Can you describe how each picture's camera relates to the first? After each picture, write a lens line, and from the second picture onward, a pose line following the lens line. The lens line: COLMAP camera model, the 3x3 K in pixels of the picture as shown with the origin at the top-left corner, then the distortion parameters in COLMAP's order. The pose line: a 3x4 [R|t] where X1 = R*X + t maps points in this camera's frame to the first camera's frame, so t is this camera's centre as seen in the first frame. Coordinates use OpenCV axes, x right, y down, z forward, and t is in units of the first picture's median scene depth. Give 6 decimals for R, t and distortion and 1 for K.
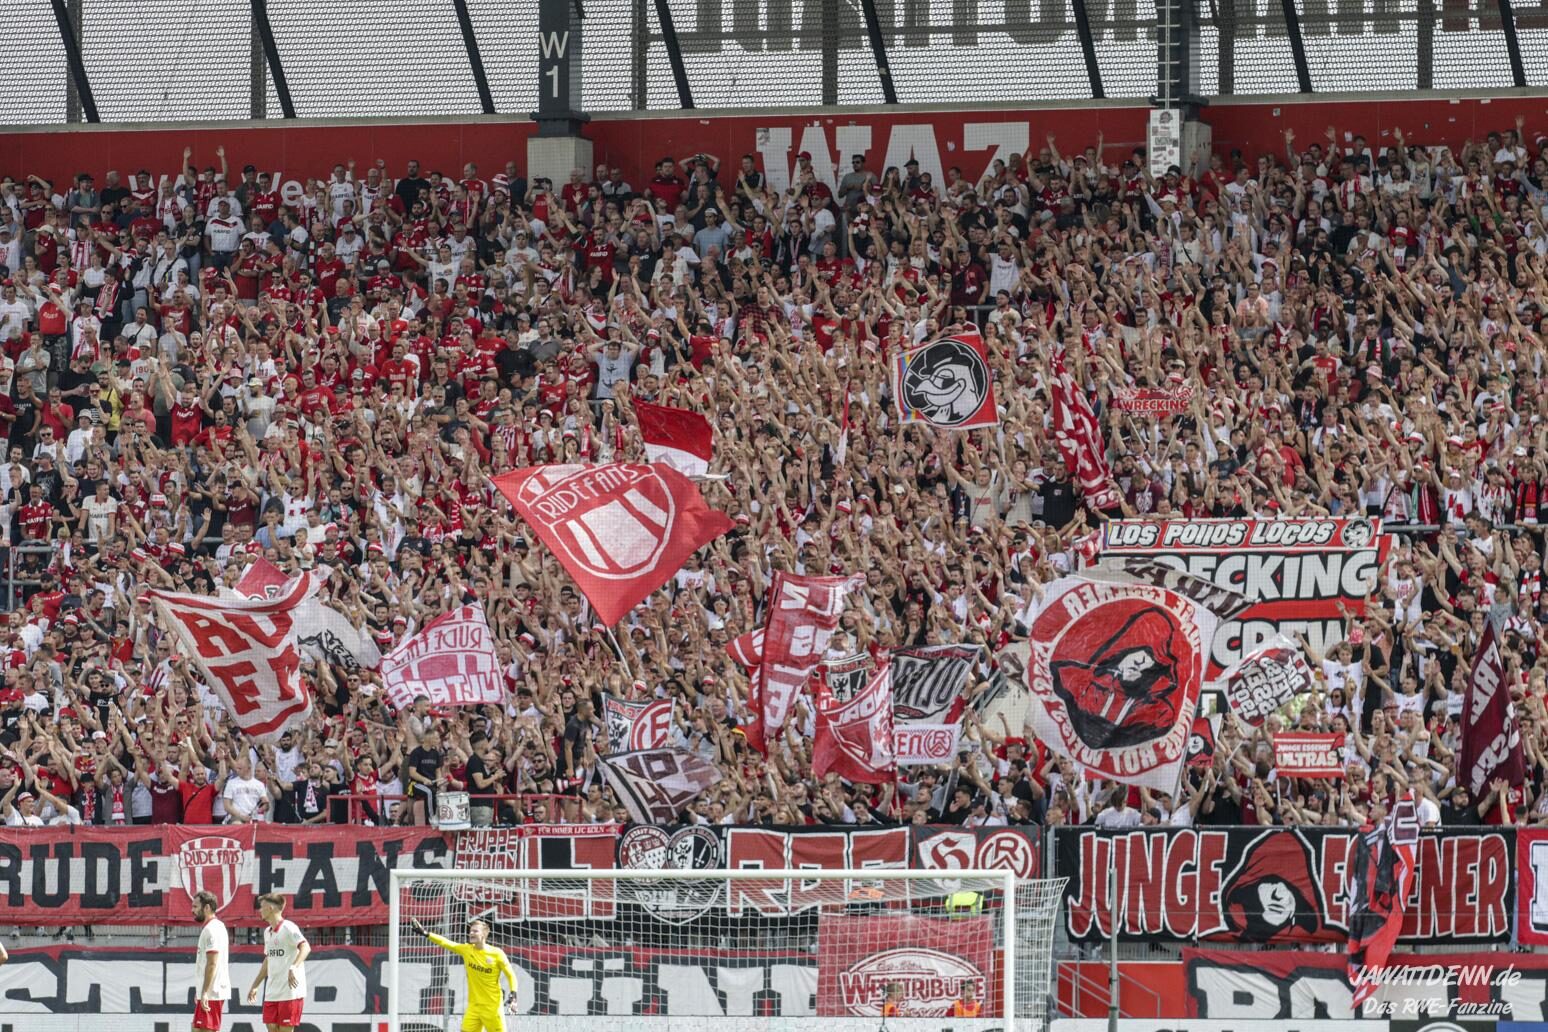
lens RADIAL K [[9344.7, 0, 807.6], [0, 9344.7, 536.9], [0, 0, 1]] dist [0.571466, 0.000000]
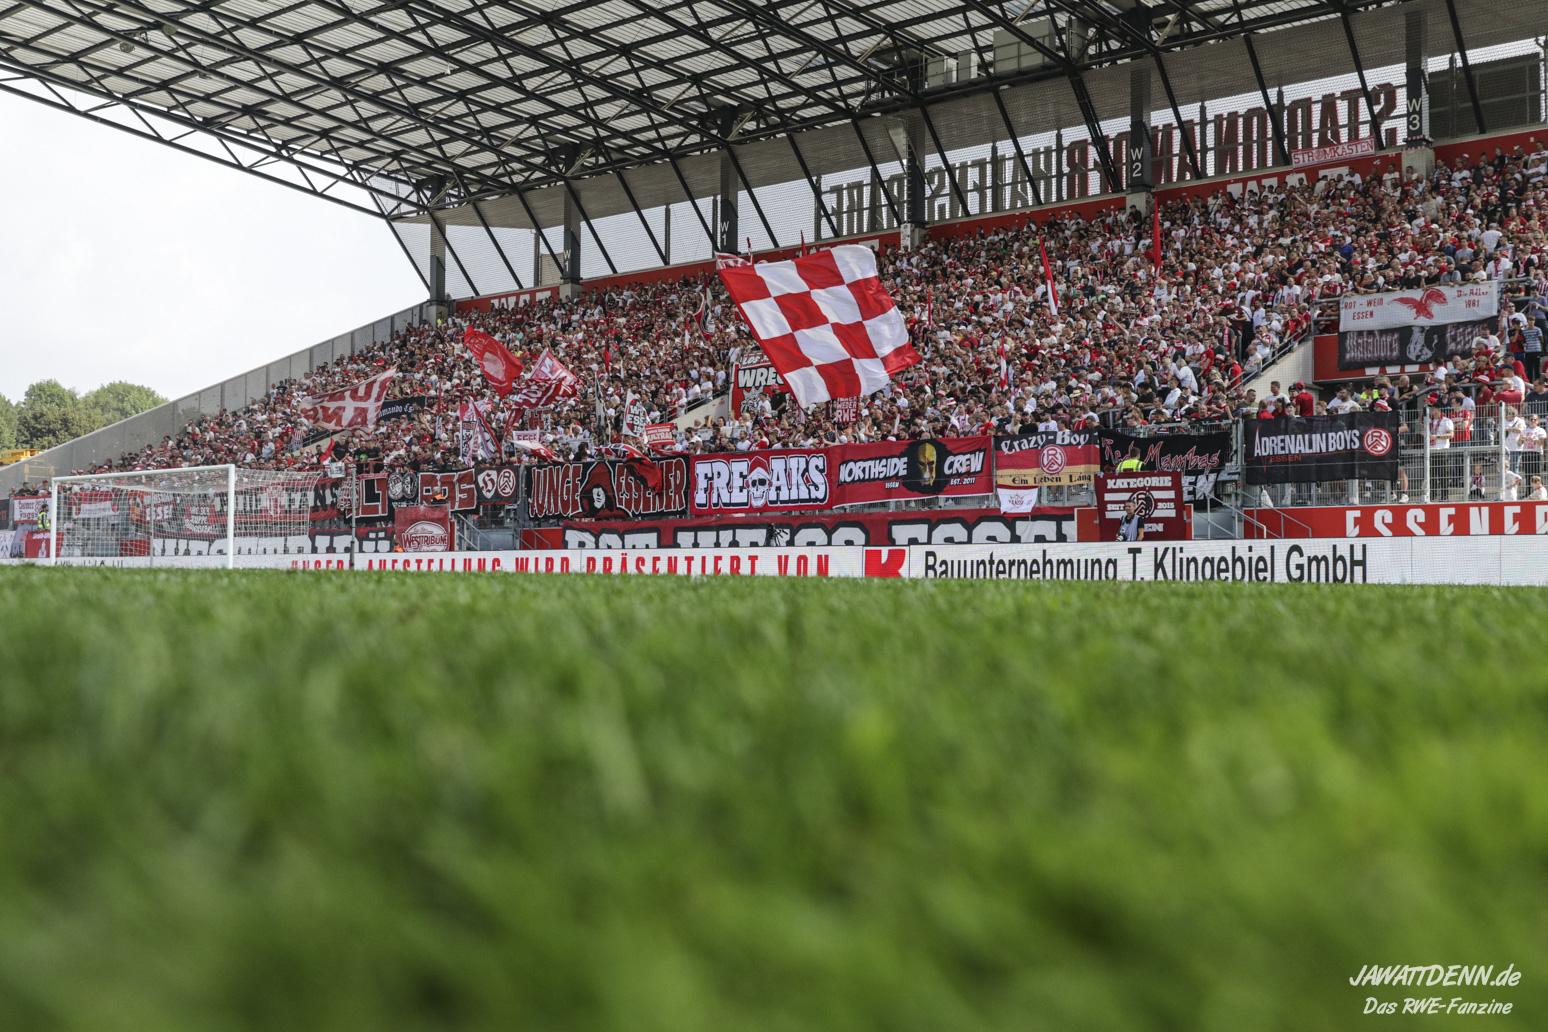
lens RADIAL K [[1703.7, 0, 745.3], [0, 1703.7, 481.5], [0, 0, 1]] dist [0.010977, 0.000000]
pose [[0.923265, -0.023461, -0.383447, 0.221002], [0.017374, 0.999662, -0.019331, 0.043157], [0.383771, 0.011186, 0.923361, 0.668922]]
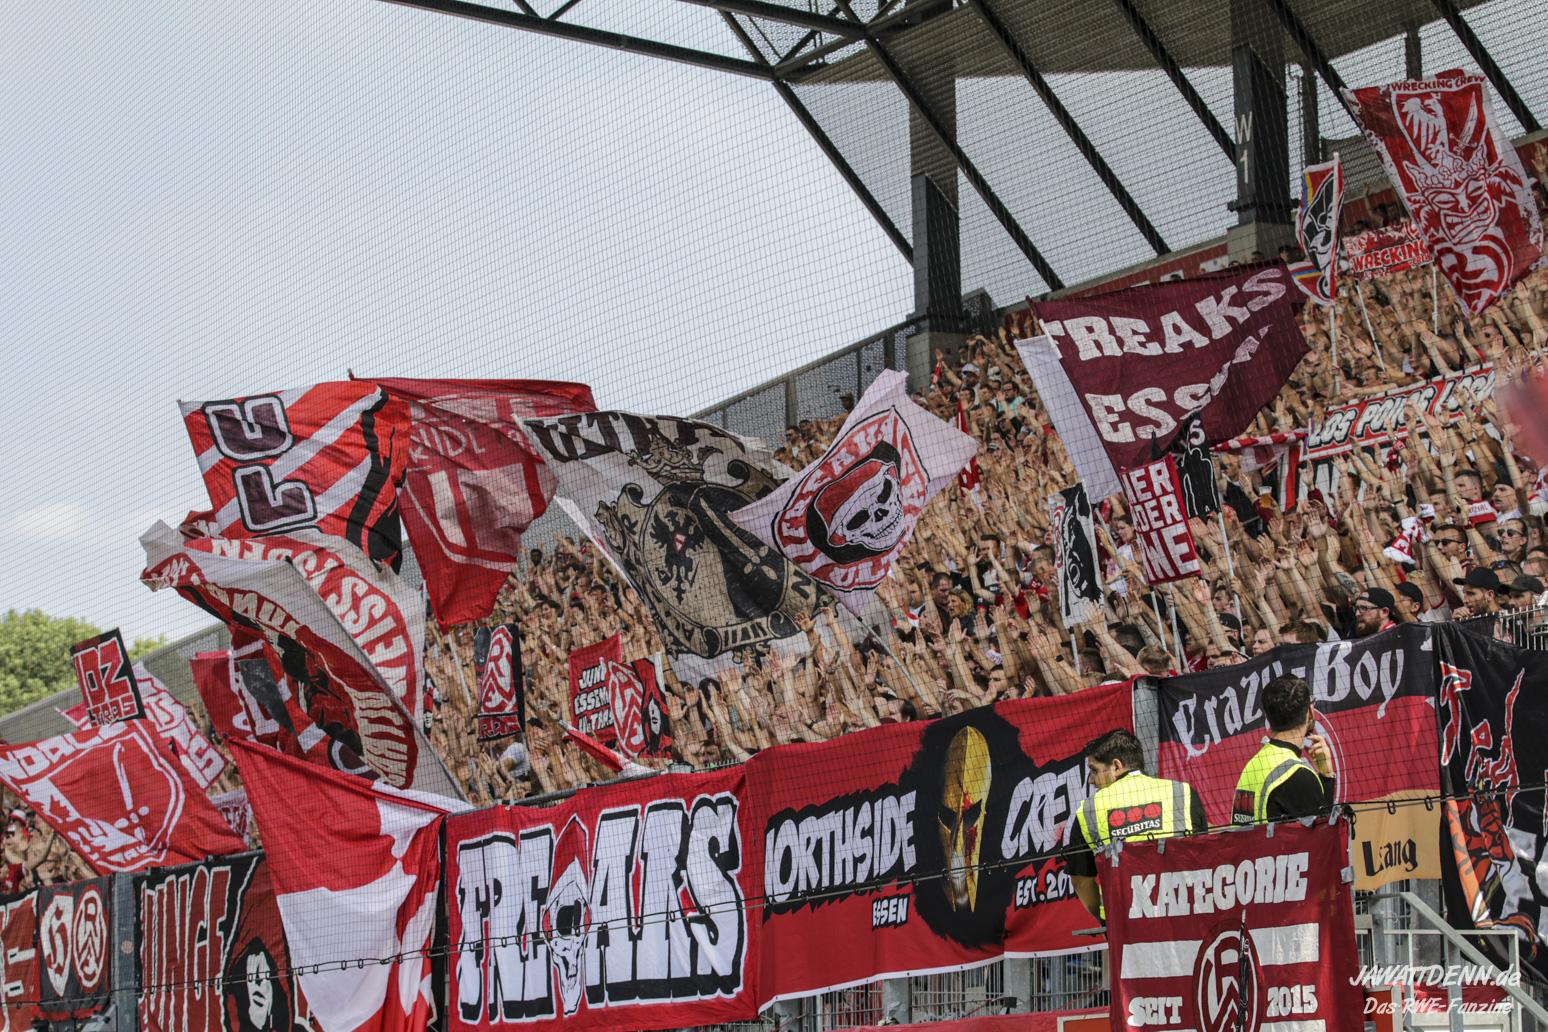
lens RADIAL K [[4976.5, 0, 778.6], [0, 4976.5, 524.0], [0, 0, 1]] dist [-0.345652, 0.000000]
pose [[0.704431, -0.112834, -0.700746, 0.274876], [0.059540, 0.993197, -0.100071, 0.042694], [0.707270, 0.028770, 0.706357, 0.816137]]
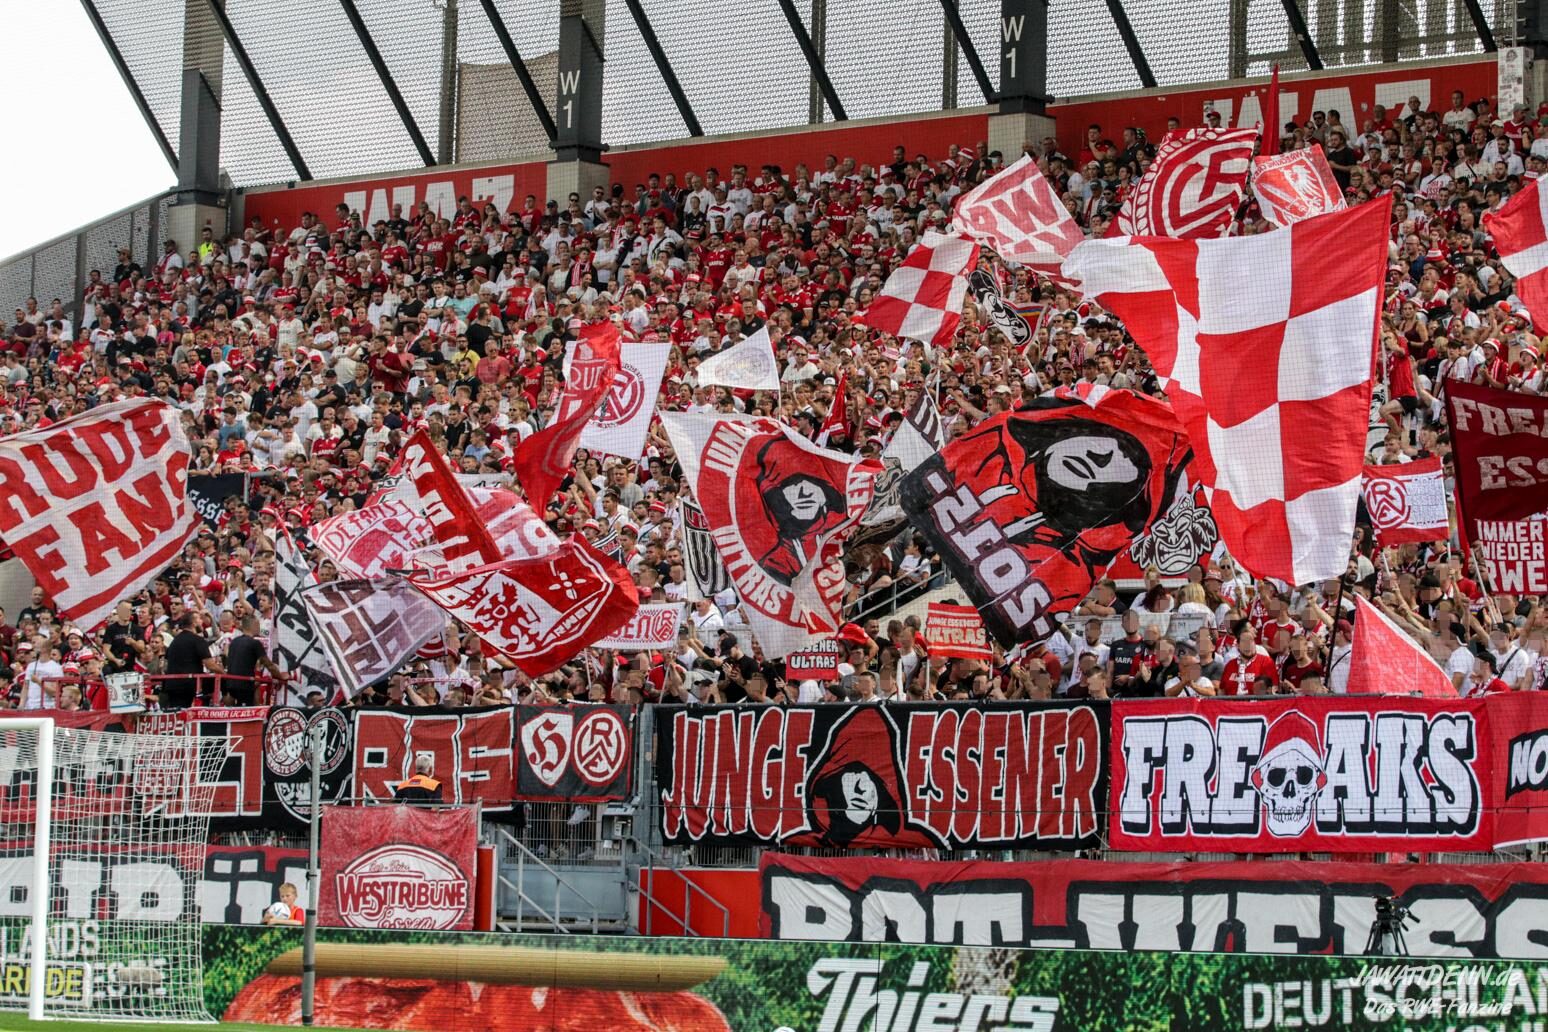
lens RADIAL K [[4976.5, 0, 772.8], [0, 4976.5, 671.1], [0, 0, 1]] dist [-0.345652, 0.000000]
pose [[0.923133, -0.000248, -0.384481, 0.206346], [-0.003865, 0.999943, -0.009926, 0.032498], [0.384462, 0.010649, 0.923080, 0.603170]]
